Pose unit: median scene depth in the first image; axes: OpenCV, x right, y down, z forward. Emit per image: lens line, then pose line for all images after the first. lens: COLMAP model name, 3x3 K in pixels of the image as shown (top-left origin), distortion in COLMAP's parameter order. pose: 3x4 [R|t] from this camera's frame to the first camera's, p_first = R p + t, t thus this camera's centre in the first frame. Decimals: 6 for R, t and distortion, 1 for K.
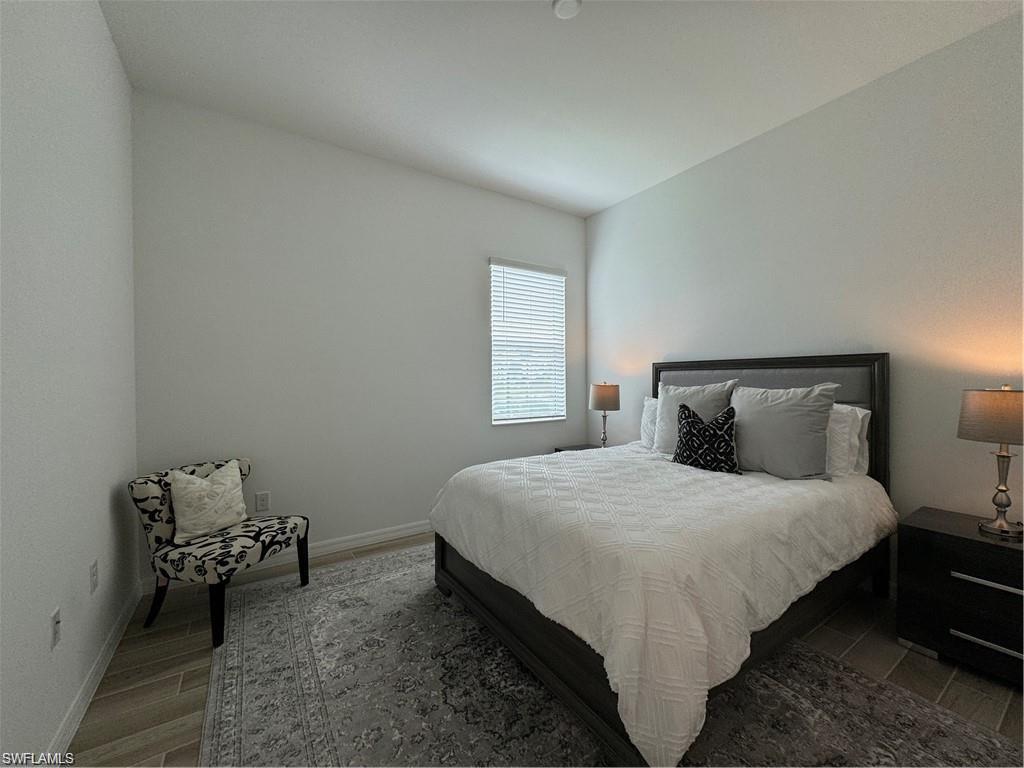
lens RADIAL K [[425.9, 0, 517.3], [0, 425.9, 387.5], [0, 0, 1]] dist [-0.000715, 0.000124]
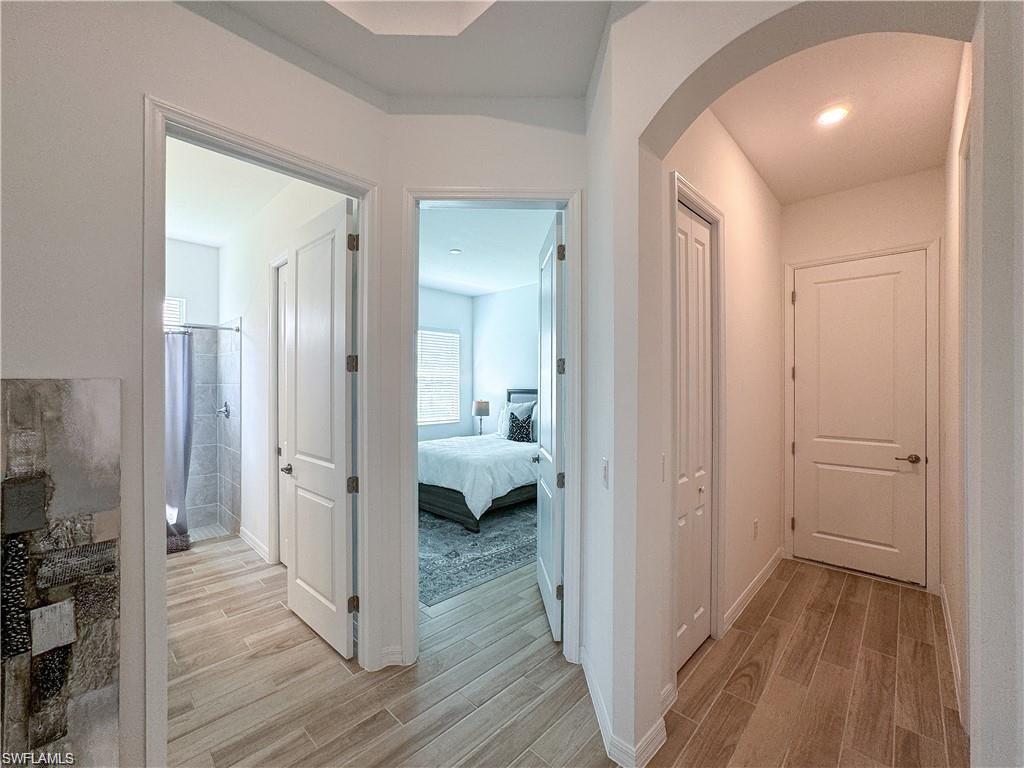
lens RADIAL K [[425.9, 0, 517.3], [0, 425.9, 387.5], [0, 0, 1]] dist [-0.000715, 0.000124]
pose [[0.975871, 0.002630, 0.218333, -0.042135], [0.000906, 0.999870, -0.016094, -0.043363], [-0.218347, 0.015904, 0.975742, -0.916544]]
